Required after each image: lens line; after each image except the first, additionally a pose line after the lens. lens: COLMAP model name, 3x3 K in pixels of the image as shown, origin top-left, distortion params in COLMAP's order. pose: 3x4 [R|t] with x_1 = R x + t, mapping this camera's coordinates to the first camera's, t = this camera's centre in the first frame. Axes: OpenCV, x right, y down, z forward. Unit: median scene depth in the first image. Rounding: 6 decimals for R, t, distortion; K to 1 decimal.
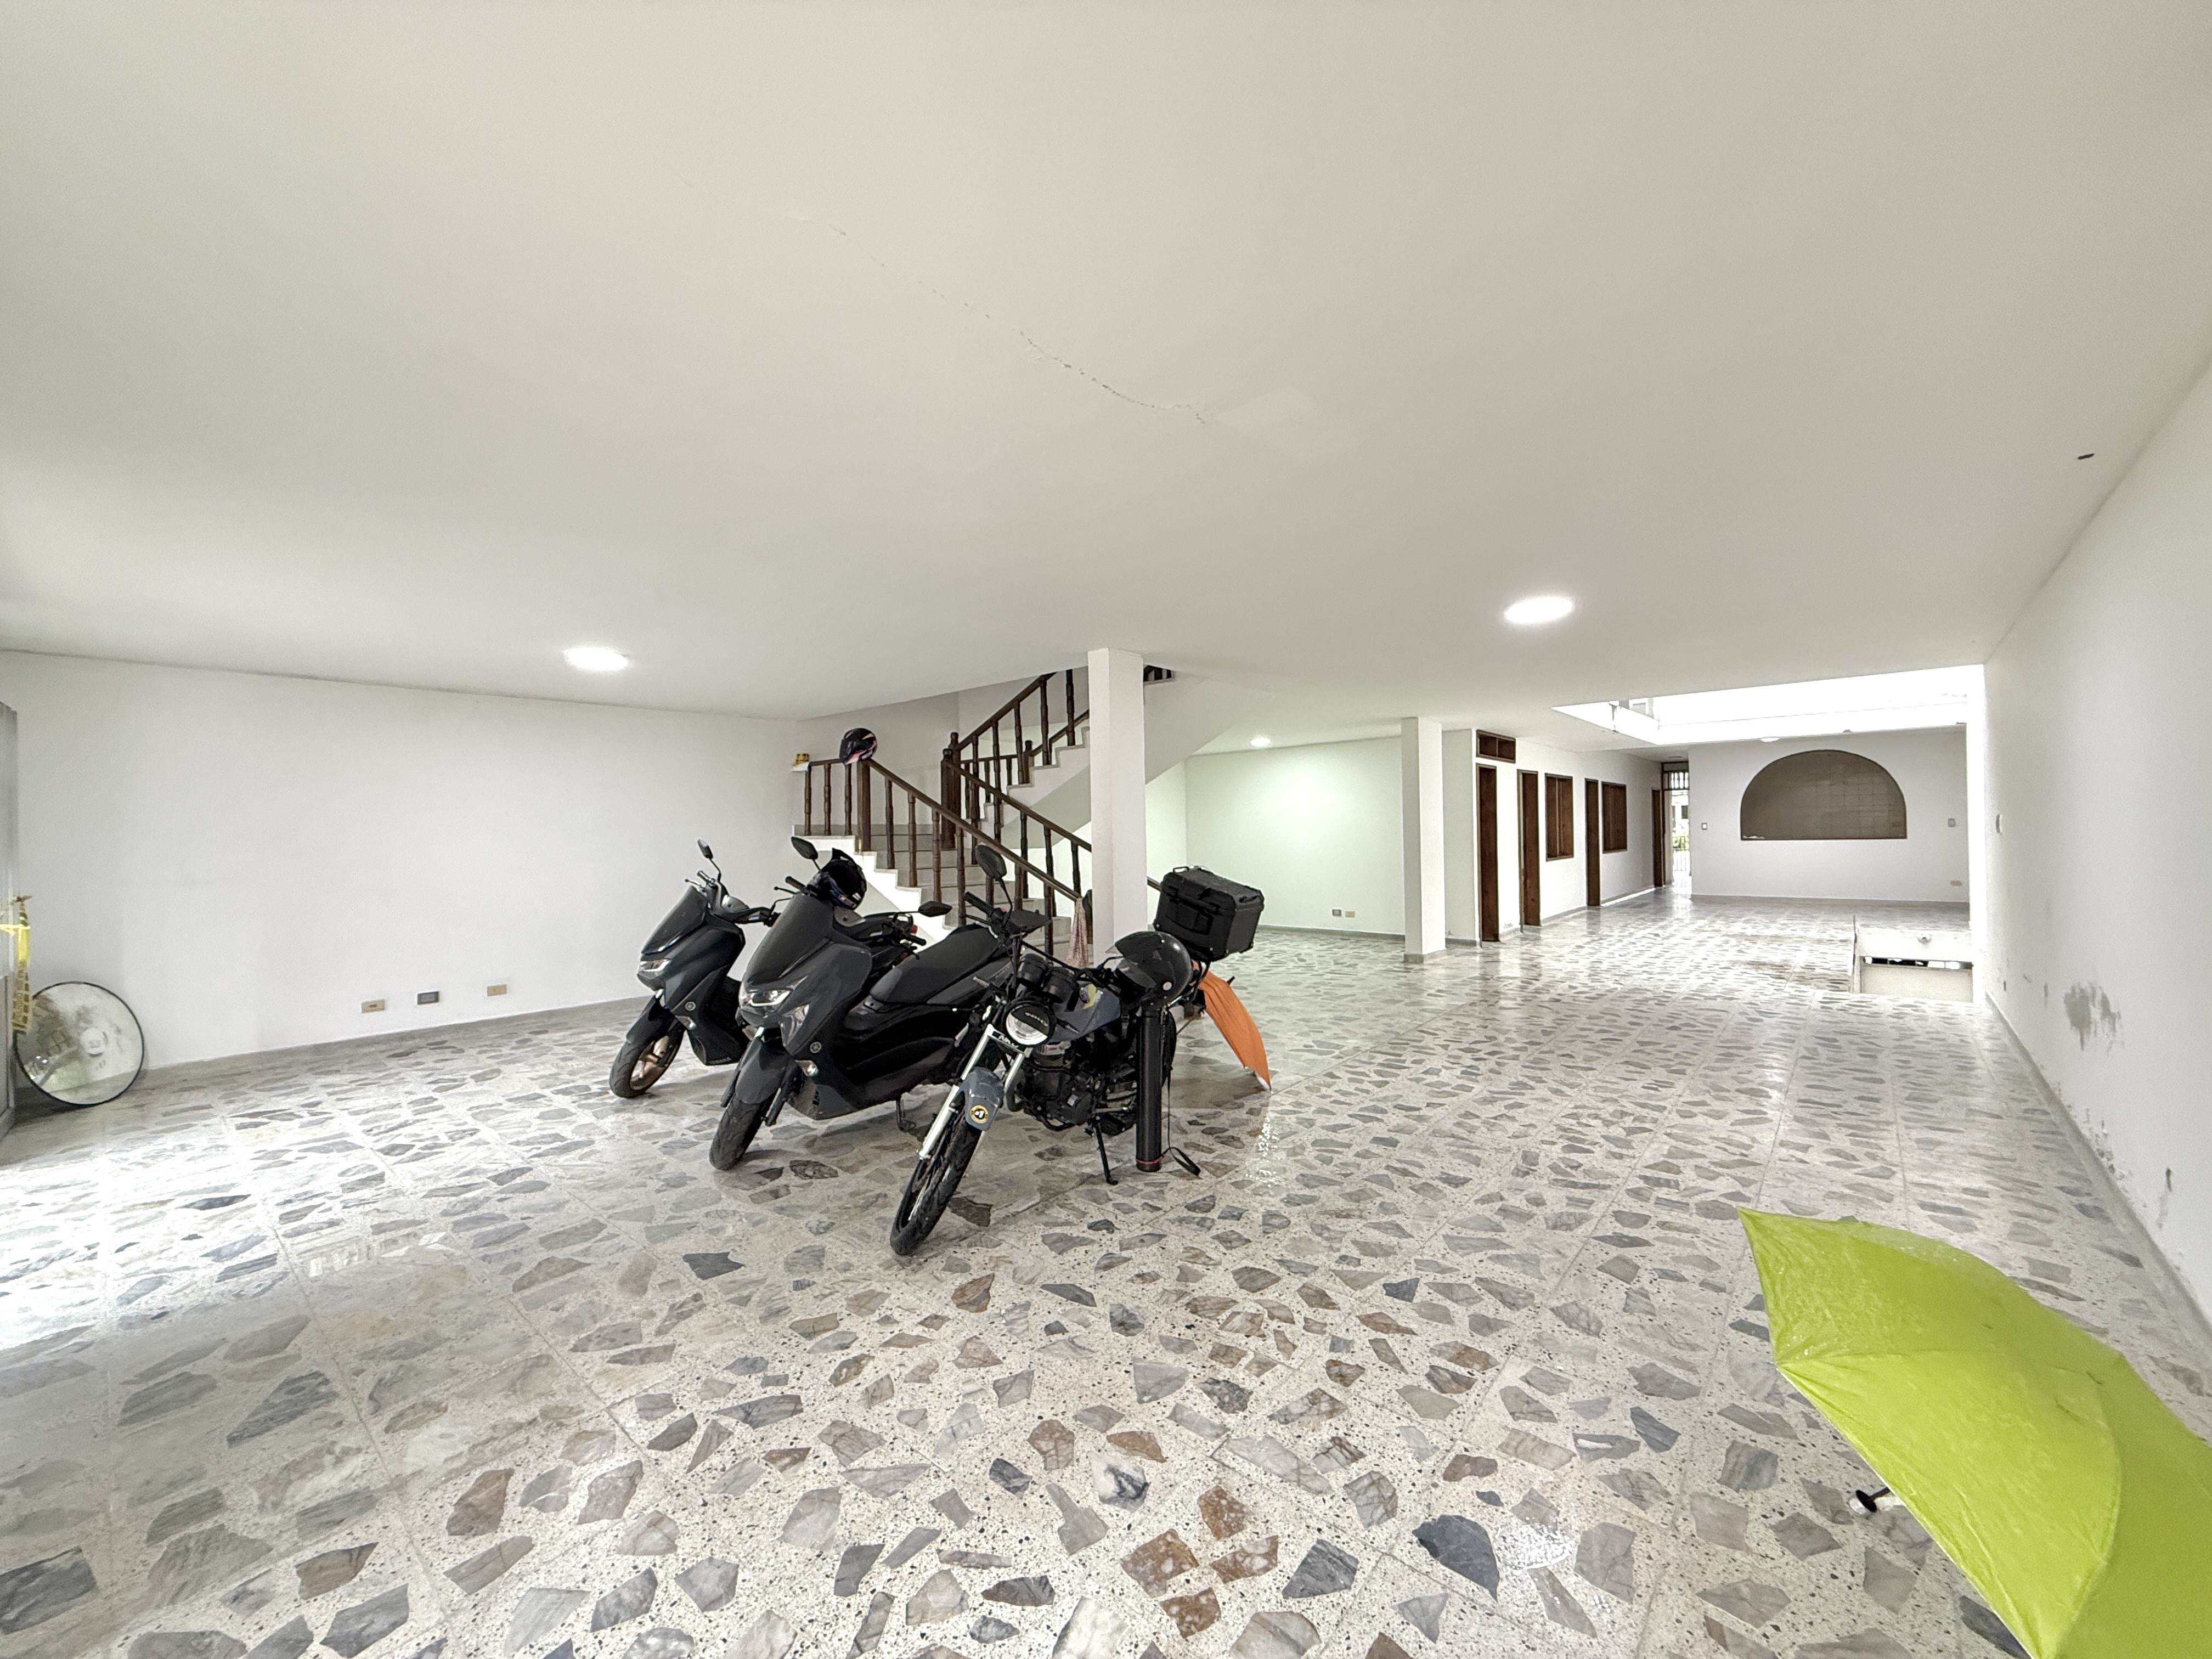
lens RADIAL K [[872.2, 0, 1105.3], [0, 872.2, 832.7], [0, 0, 1]] dist [0.000372, -0.000027]
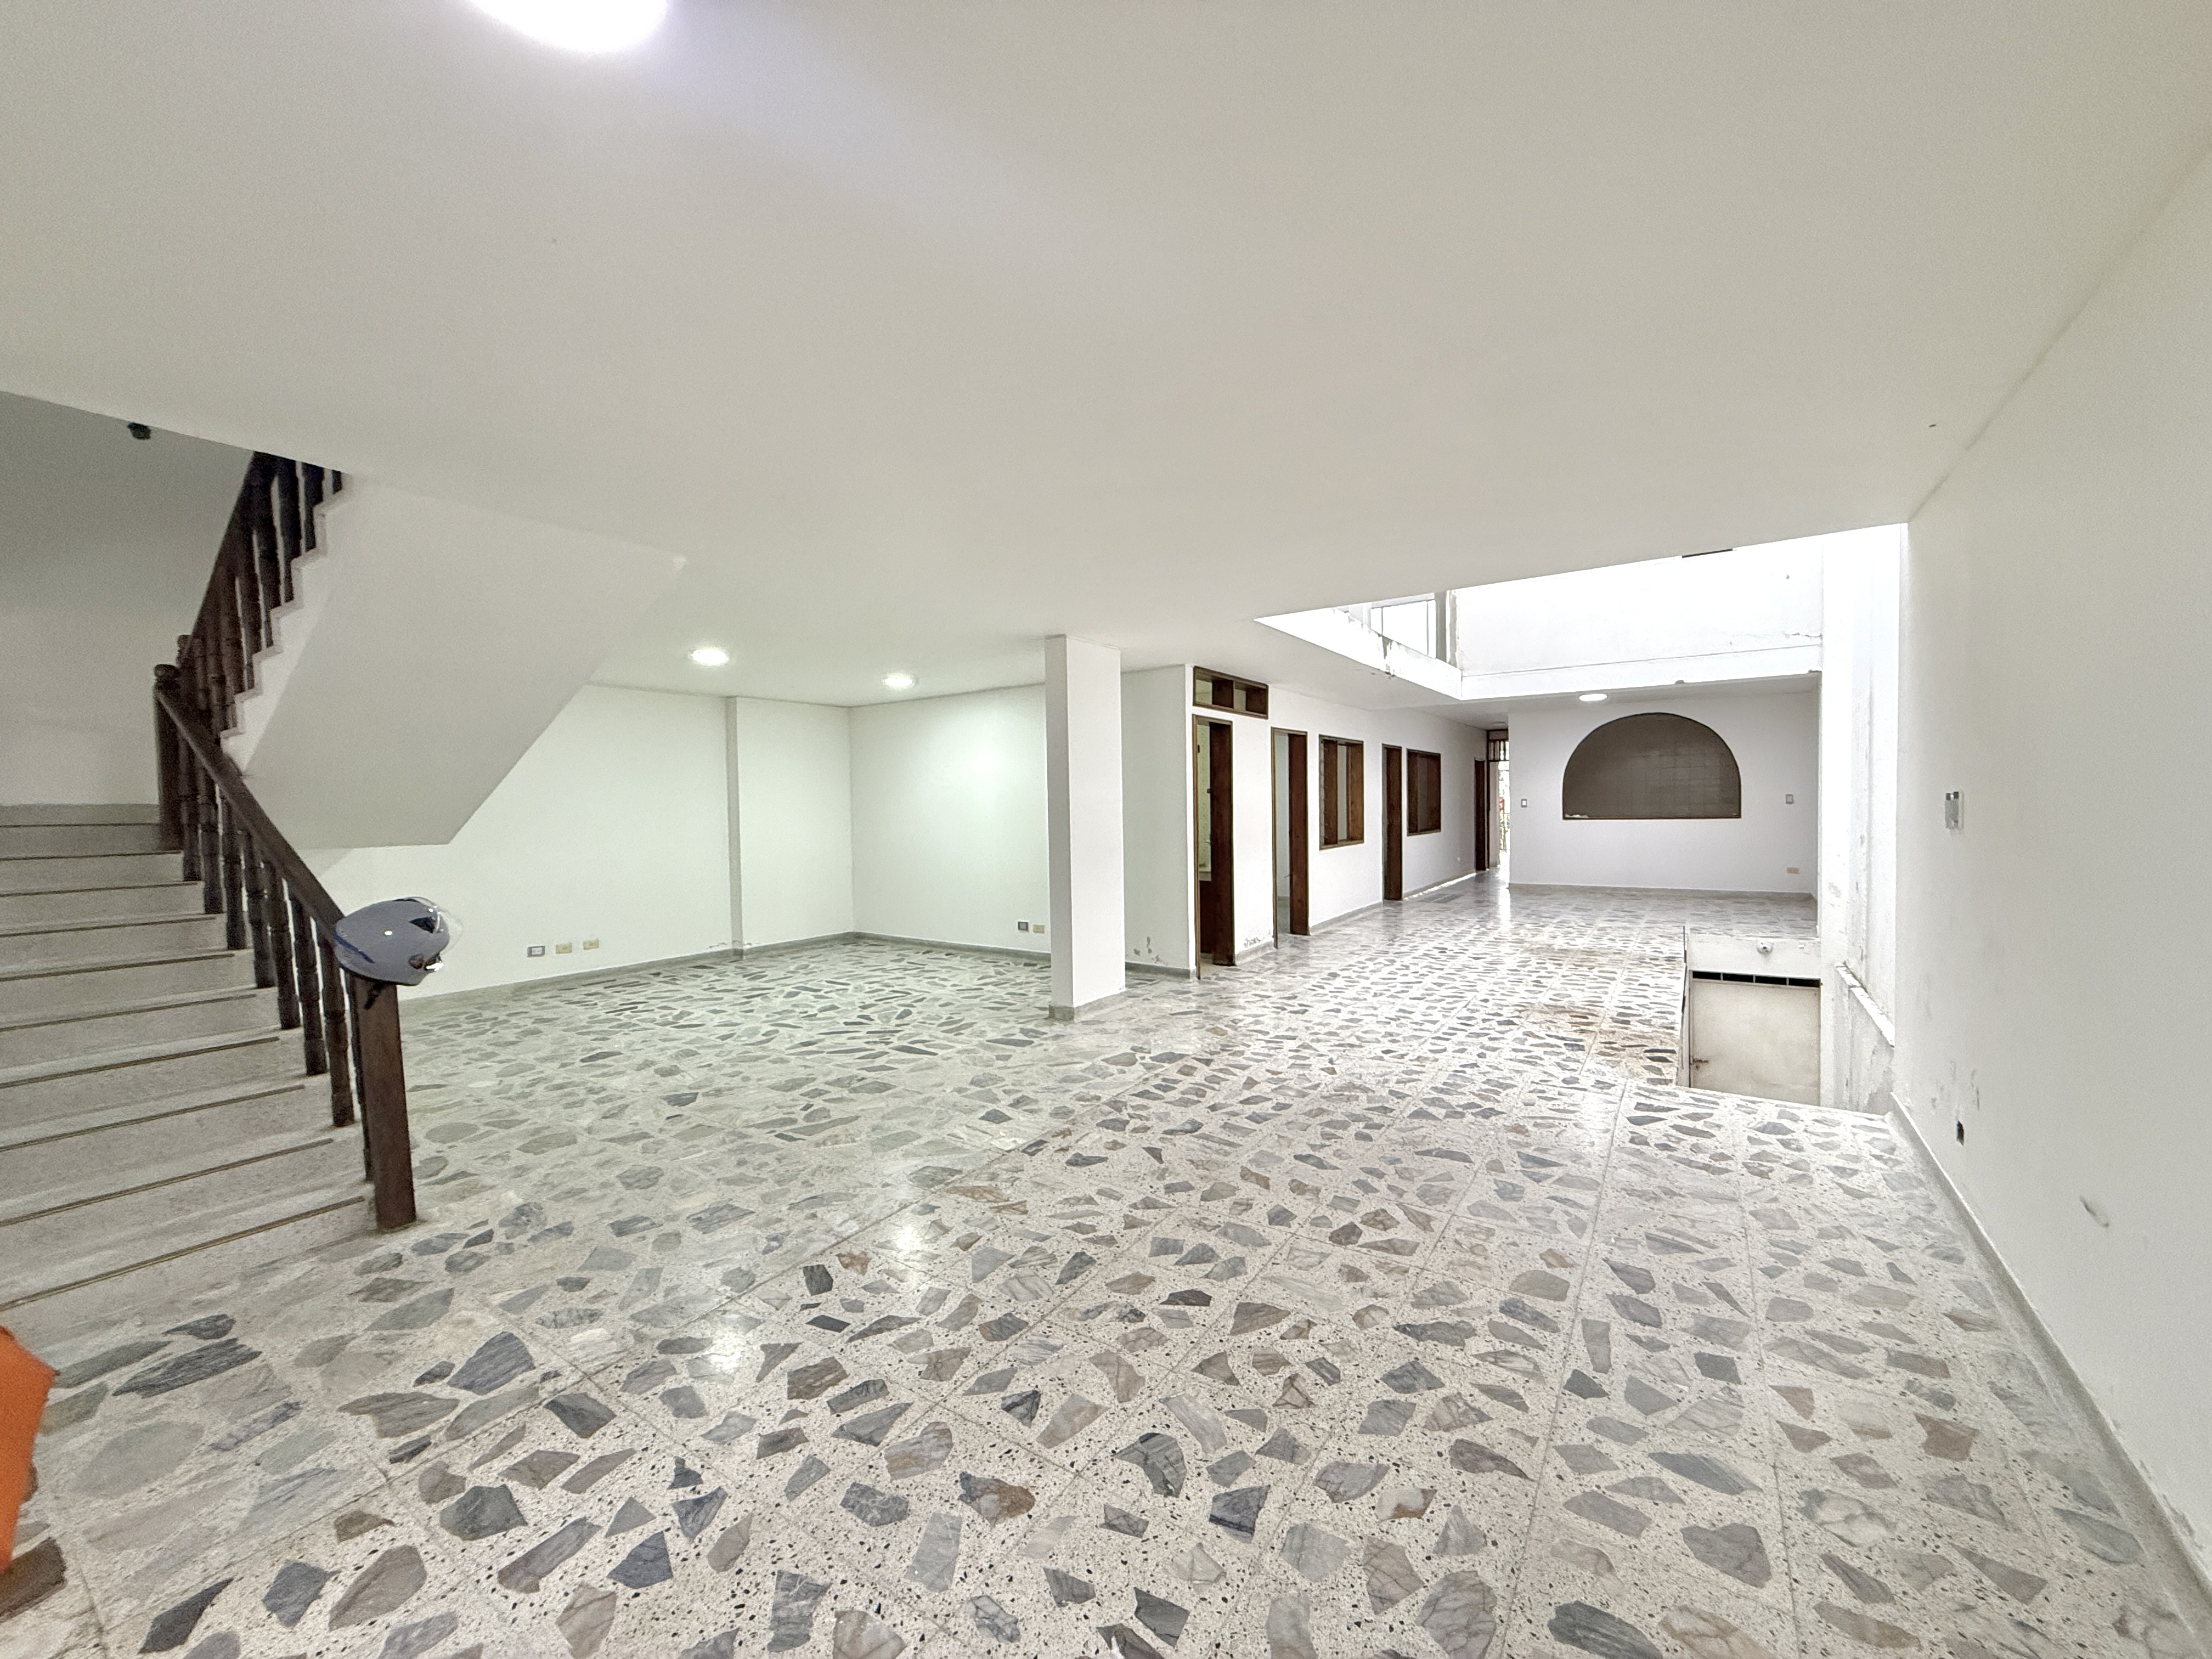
lens RADIAL K [[872.2, 0, 1106.6], [0, 872.2, 833.7], [0, 0, 1]] dist [0.000372, -0.000027]
pose [[0.991998, -0.005262, 0.126142, 0.221397], [0.001228, 0.999486, 0.032039, -0.005972], [-0.126246, -0.031628, 0.991495, 0.261912]]
